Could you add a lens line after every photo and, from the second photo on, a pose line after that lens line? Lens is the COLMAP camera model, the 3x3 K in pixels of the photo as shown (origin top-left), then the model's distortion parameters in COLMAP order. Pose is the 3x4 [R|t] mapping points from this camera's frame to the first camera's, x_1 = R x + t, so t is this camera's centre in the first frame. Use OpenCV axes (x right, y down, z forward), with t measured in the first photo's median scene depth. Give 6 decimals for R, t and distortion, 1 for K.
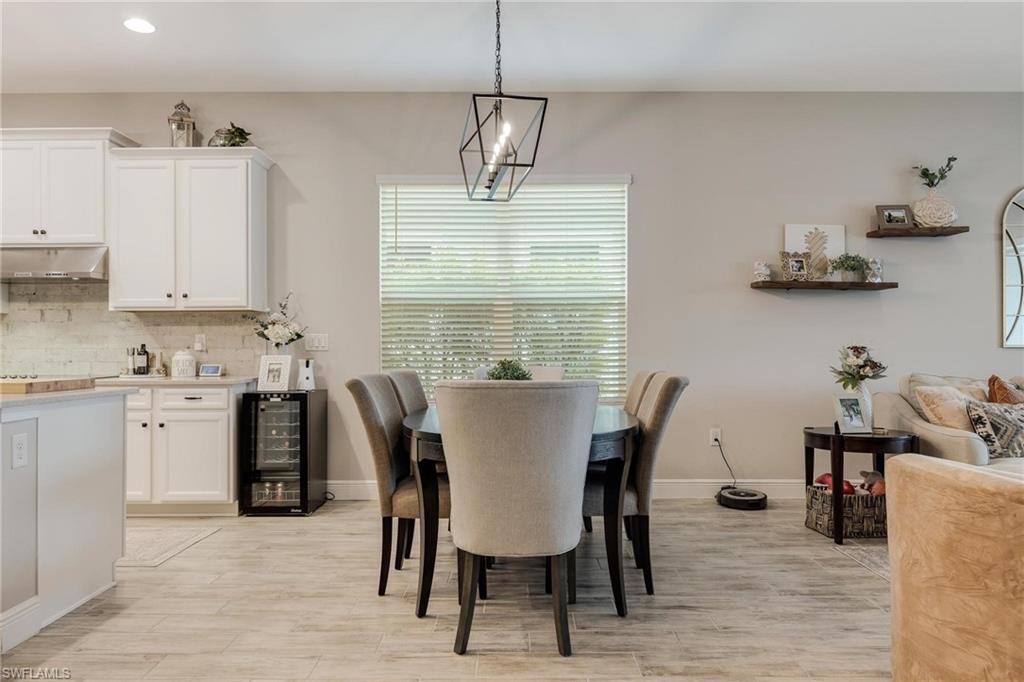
lens RADIAL K [[684.7, 0, 516.8], [0, 684.7, 344.9], [0, 0, 1]] dist [-0.004487, -0.000351]
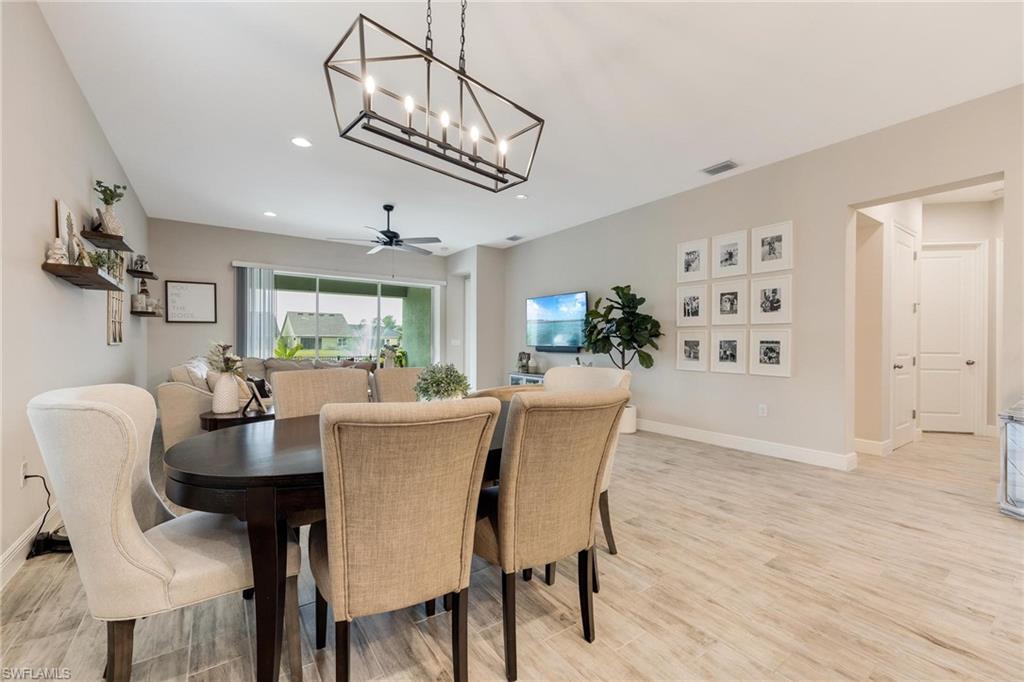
lens RADIAL K [[421.2, 0, 502.2], [0, 421.2, 343.5], [0, 0, 1]] dist [0.003546, 0.000010]
pose [[-0.564091, 0.000953, 0.825712, -0.364317], [-0.009274, 0.999929, -0.007489, 0.001082], [-0.825660, -0.011883, -0.564042, 0.889504]]
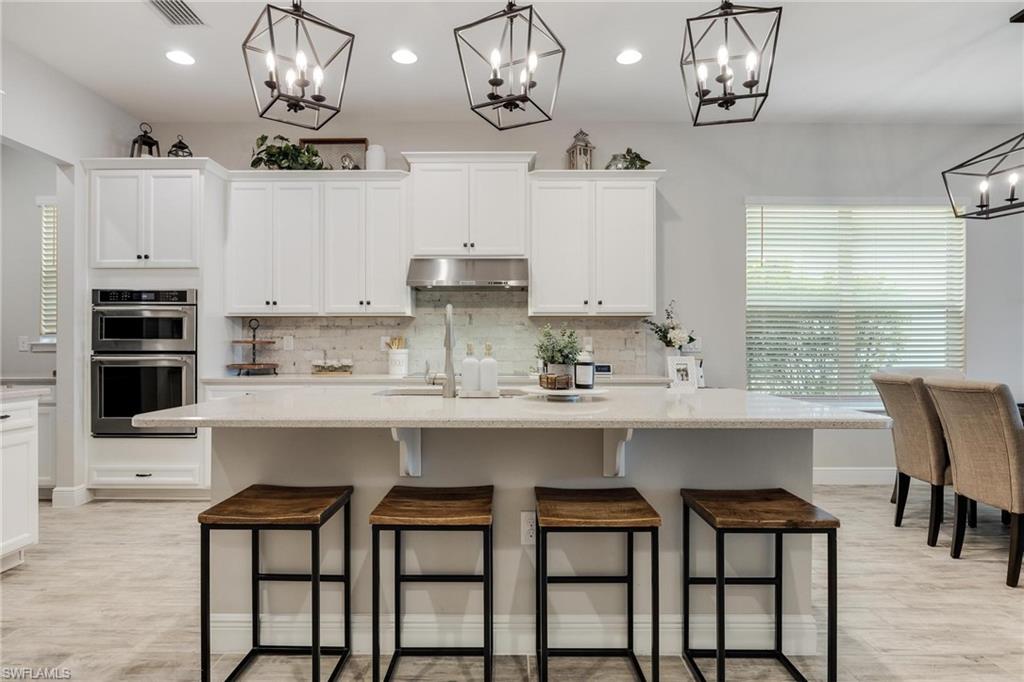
lens RADIAL K [[557.3, 0, 504.7], [0, 557.3, 343.5], [0, 0, 1]] dist [-0.008066, 0.000082]
pose [[0.999981, 0.004689, -0.004097, -0.629732], [-0.004681, 0.999987, 0.001948, -0.006286], [0.004106, -0.001928, 0.999990, 0.088219]]
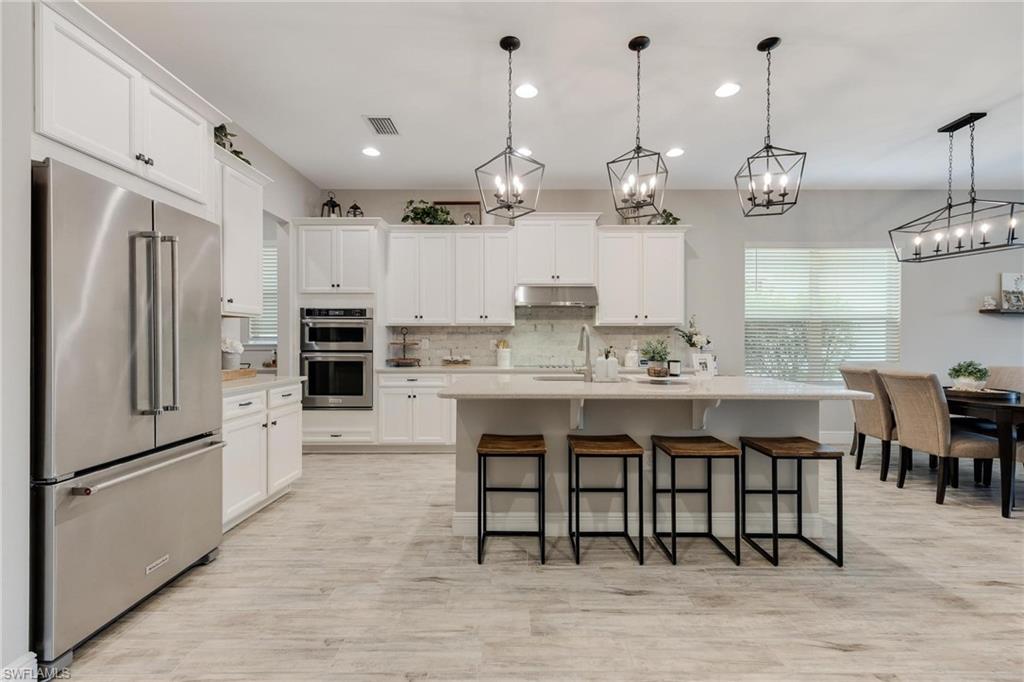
lens RADIAL K [[445.6, 0, 516.9], [0, 445.6, 339.9], [0, 0, 1]] dist [0.009051, -0.000524]
pose [[0.999986, 0.005077, -0.001560, -0.780295], [-0.005073, 0.999984, 0.002480, -0.018043], [0.001573, -0.002472, 0.999996, -0.056108]]
